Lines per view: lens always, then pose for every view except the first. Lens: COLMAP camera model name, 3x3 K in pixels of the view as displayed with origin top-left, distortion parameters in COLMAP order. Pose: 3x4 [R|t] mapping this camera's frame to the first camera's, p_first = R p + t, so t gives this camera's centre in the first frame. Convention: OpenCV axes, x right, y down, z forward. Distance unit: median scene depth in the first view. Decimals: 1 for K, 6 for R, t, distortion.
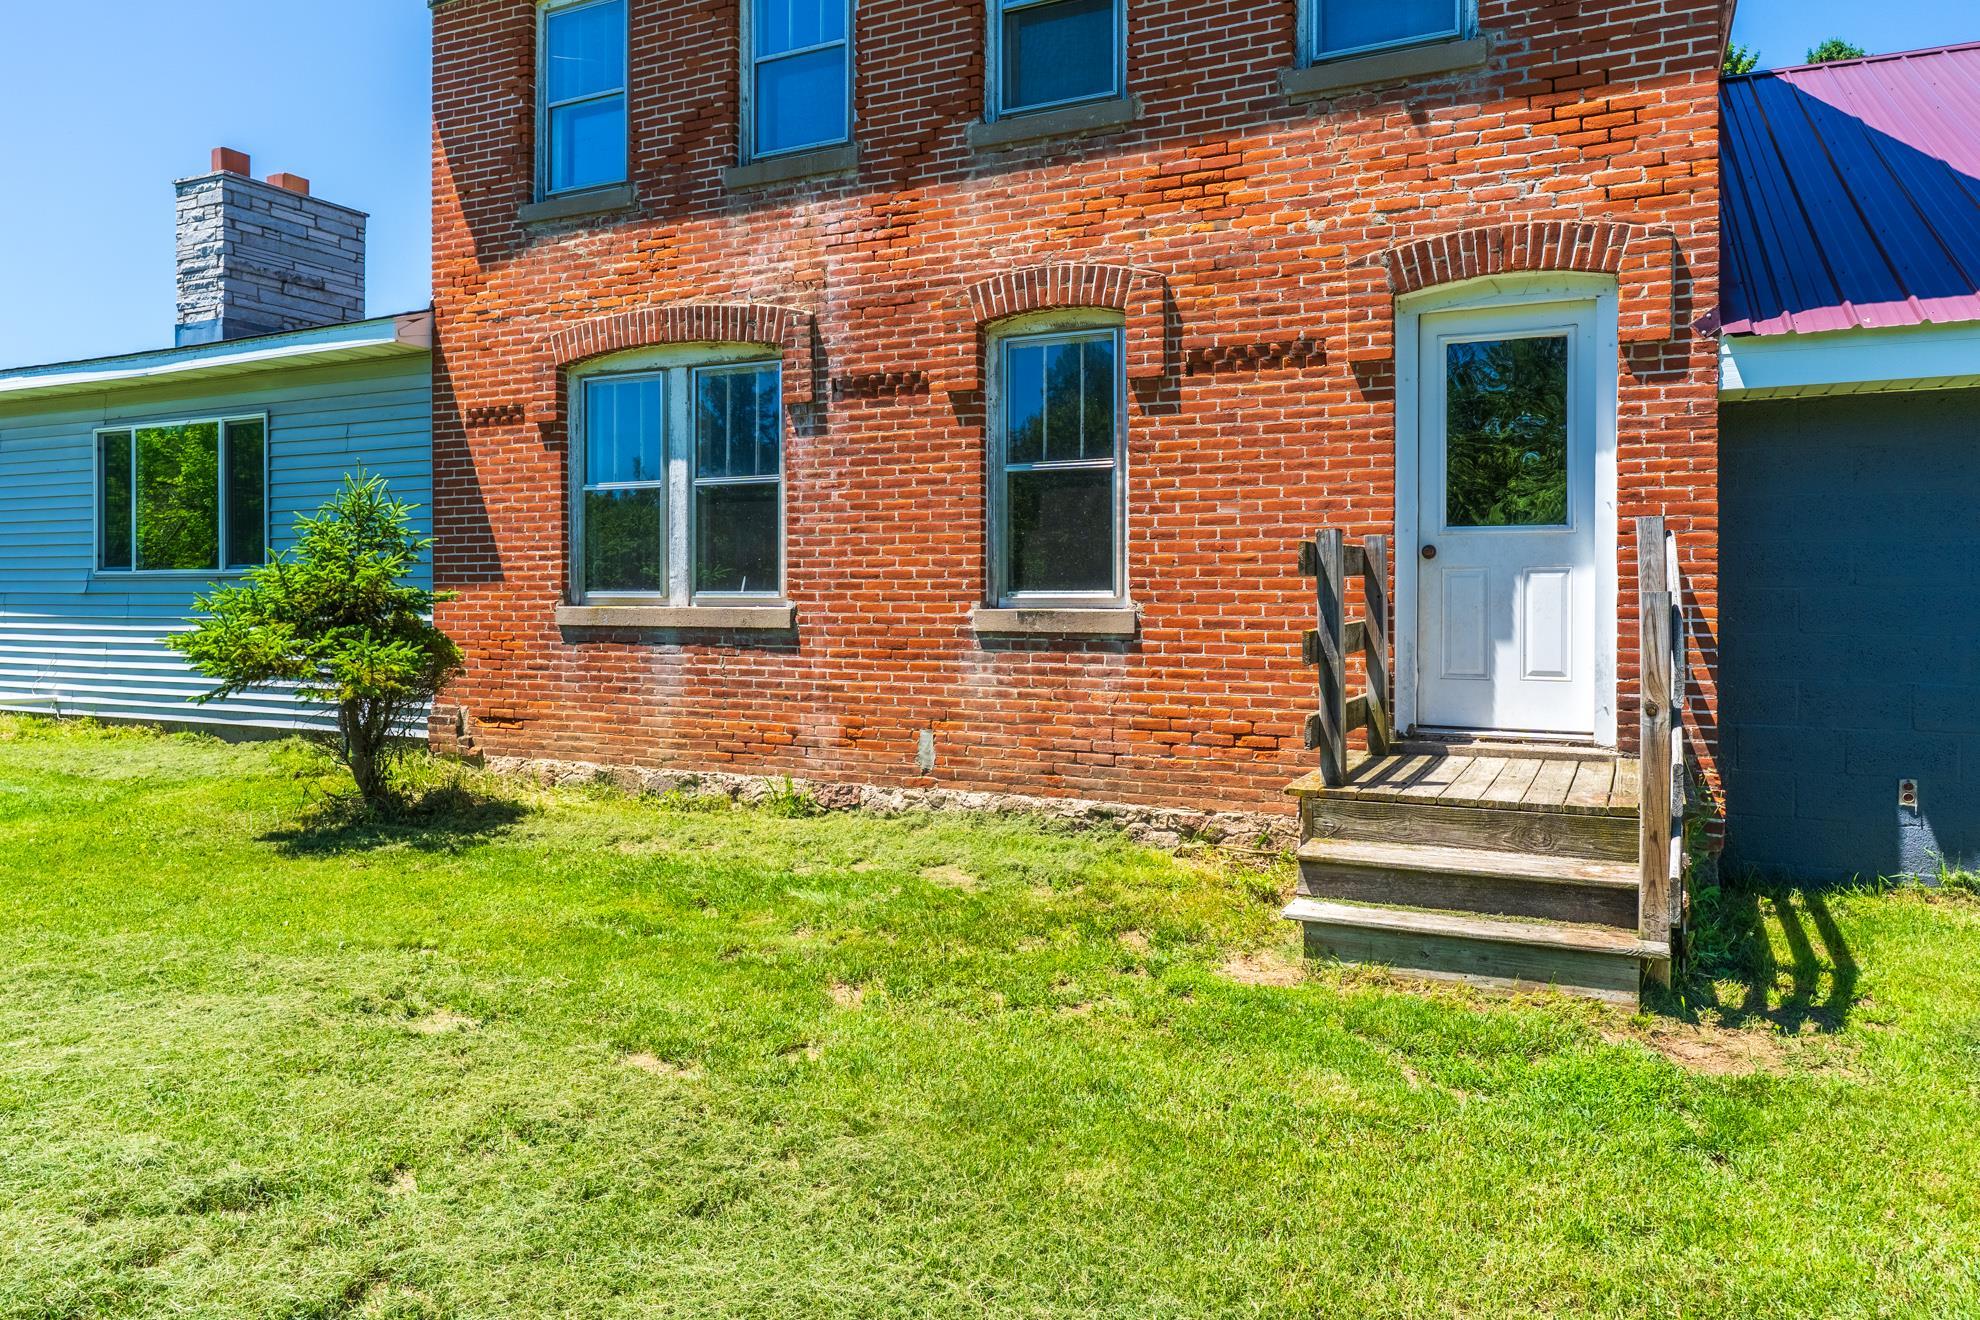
lens RADIAL K [[1292.1, 0, 959.9], [0, 1292.1, 592.6], [0, 0, 1]] dist [0.007882, 0.002280]
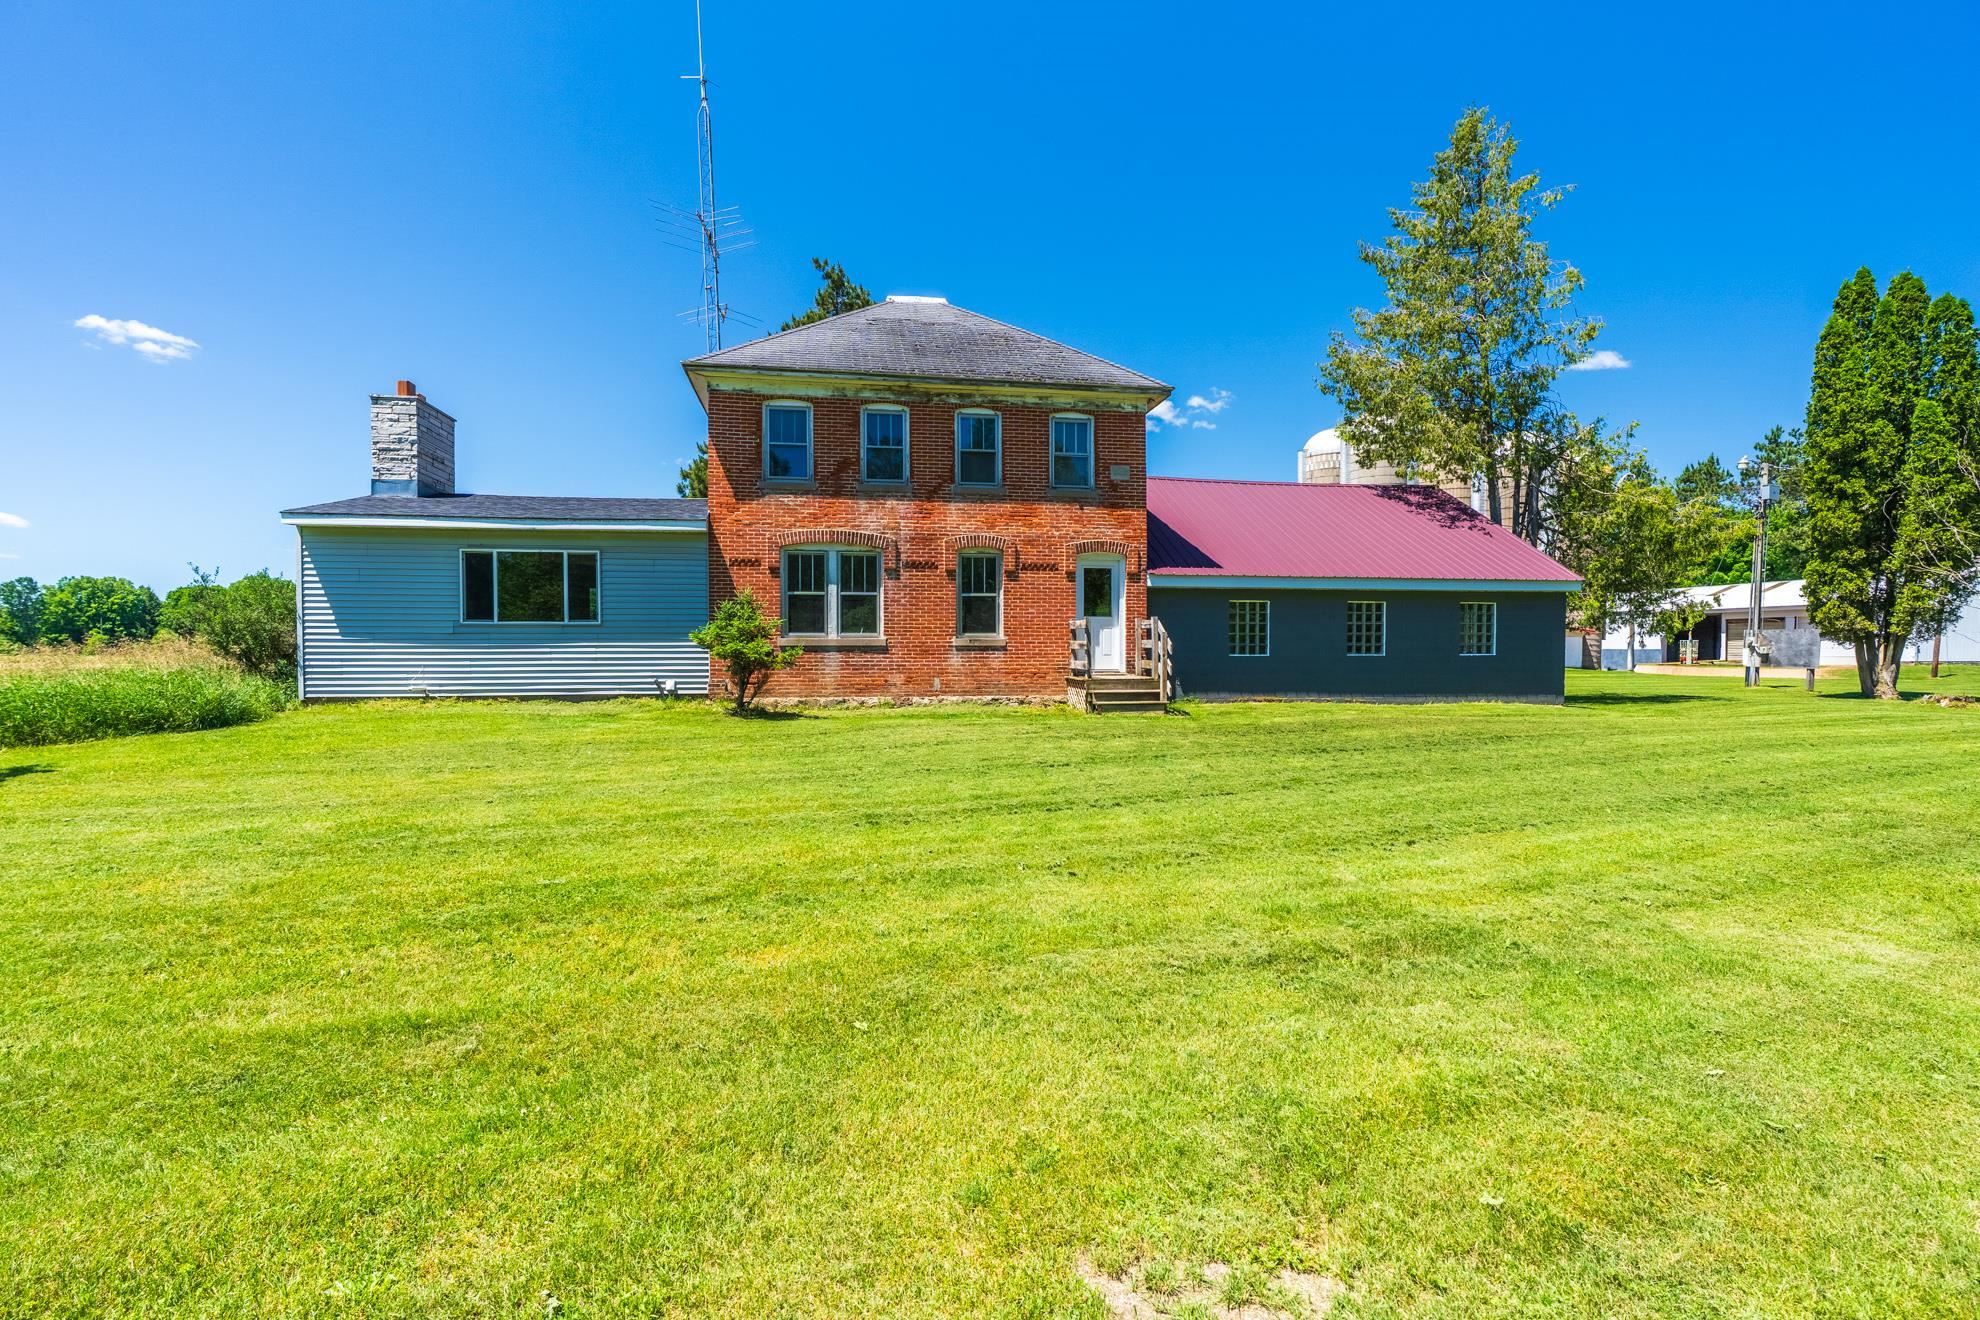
lens RADIAL K [[900.7, 0, 982.8], [0, 900.7, 663.9], [0, 0, 1]] dist [-0.006819, 0.002953]
pose [[0.810055, -0.010528, 0.586259, -1.165673], [0.001775, 0.999878, 0.015504, 0.038671], [-0.586351, -0.011519, 0.809975, -0.791479]]
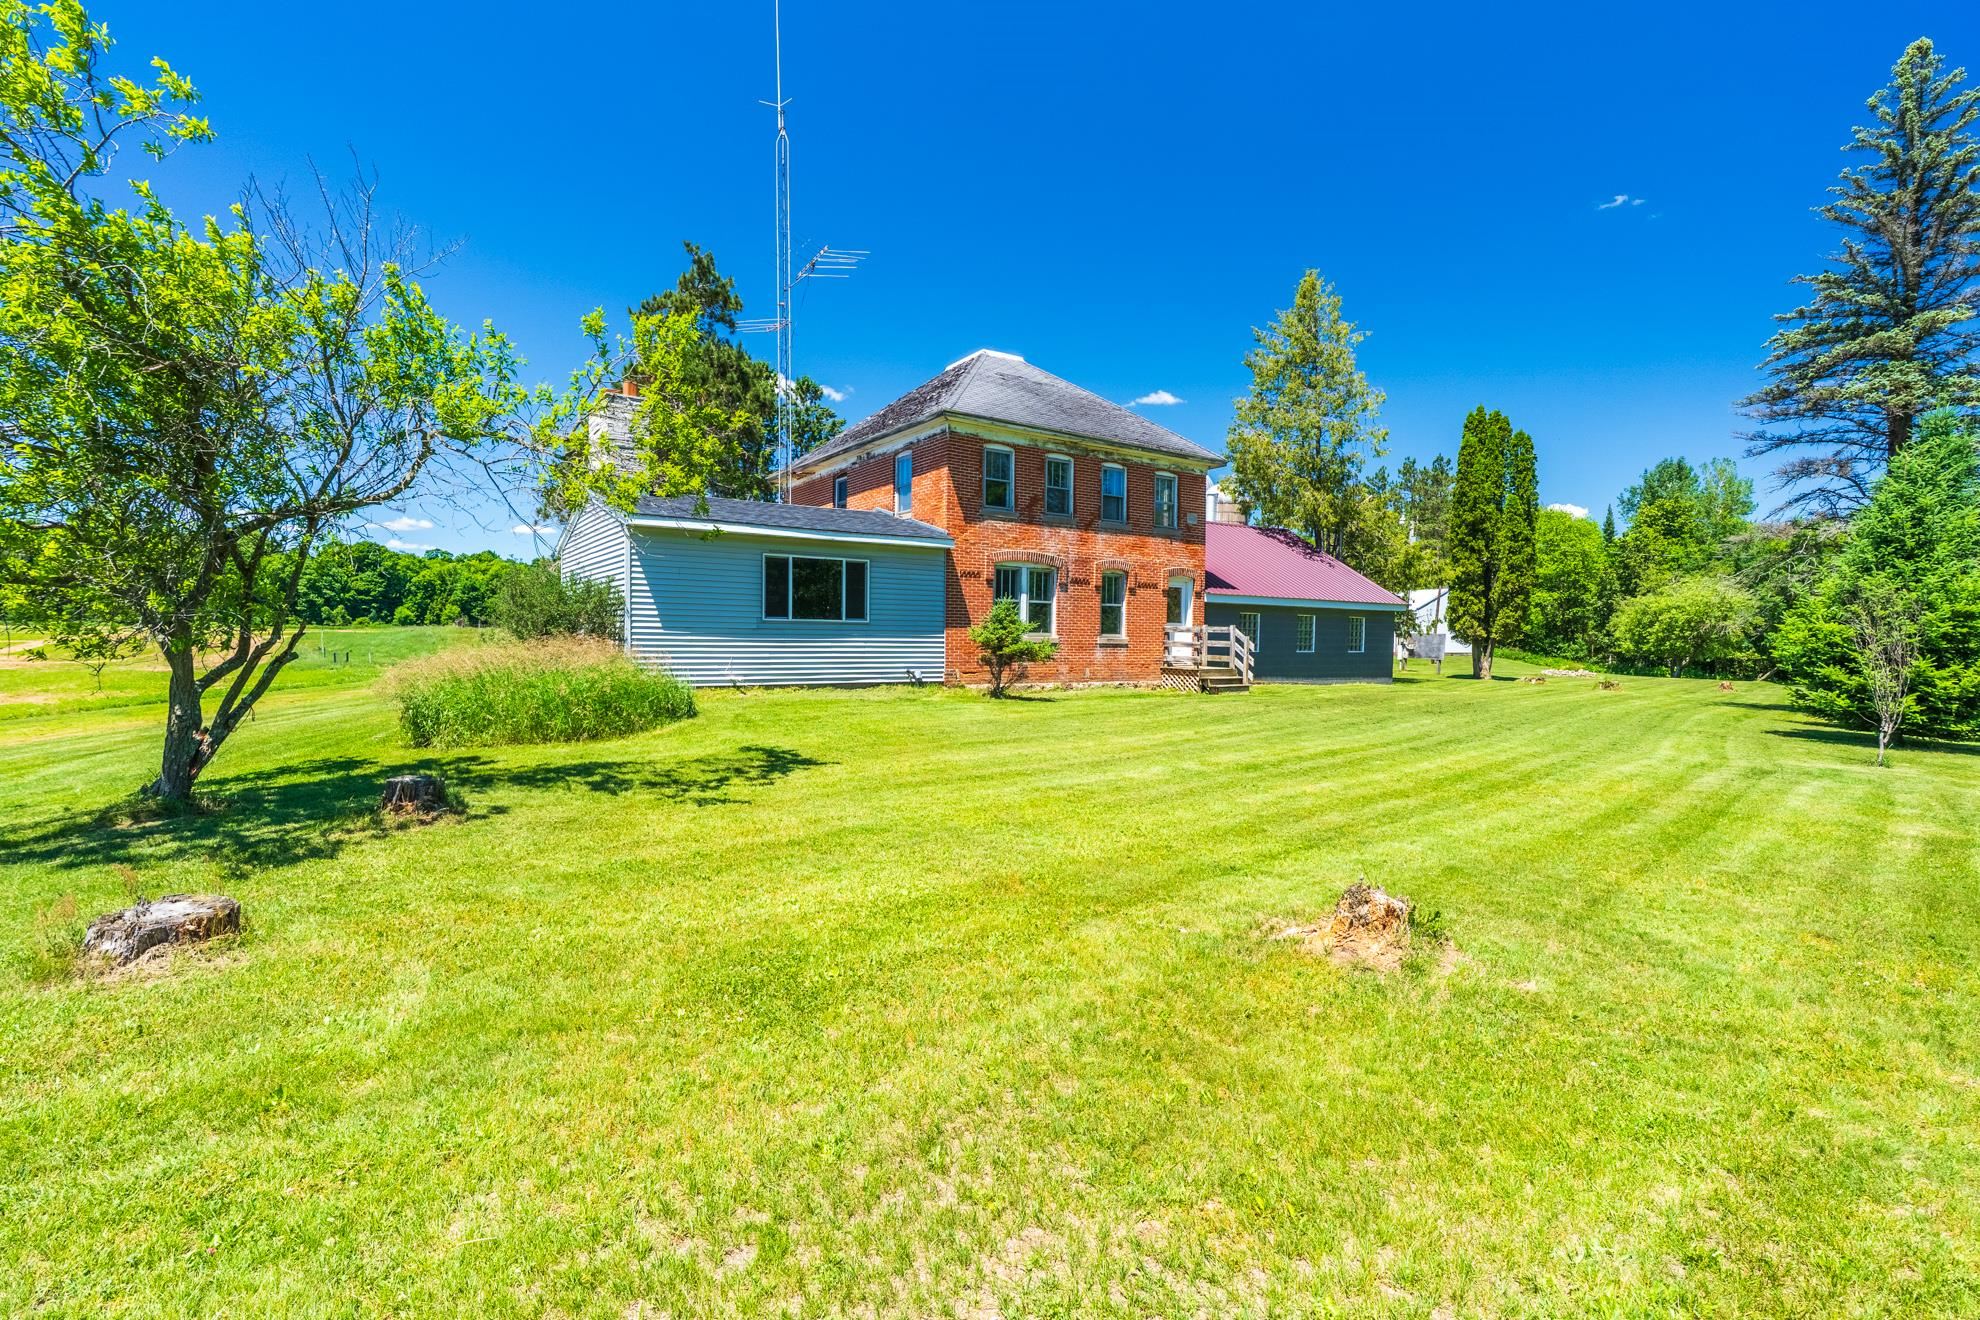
lens RADIAL K [[900.7, 0, 988.6], [0, 900.7, 652.3], [0, 0, 1]] dist [-0.006819, 0.002953]
pose [[0.491493, -0.010061, 0.870824, -2.547506], [-0.016217, 0.999654, 0.020703, 0.004272], [-0.870731, -0.024297, 0.491160, -0.111582]]
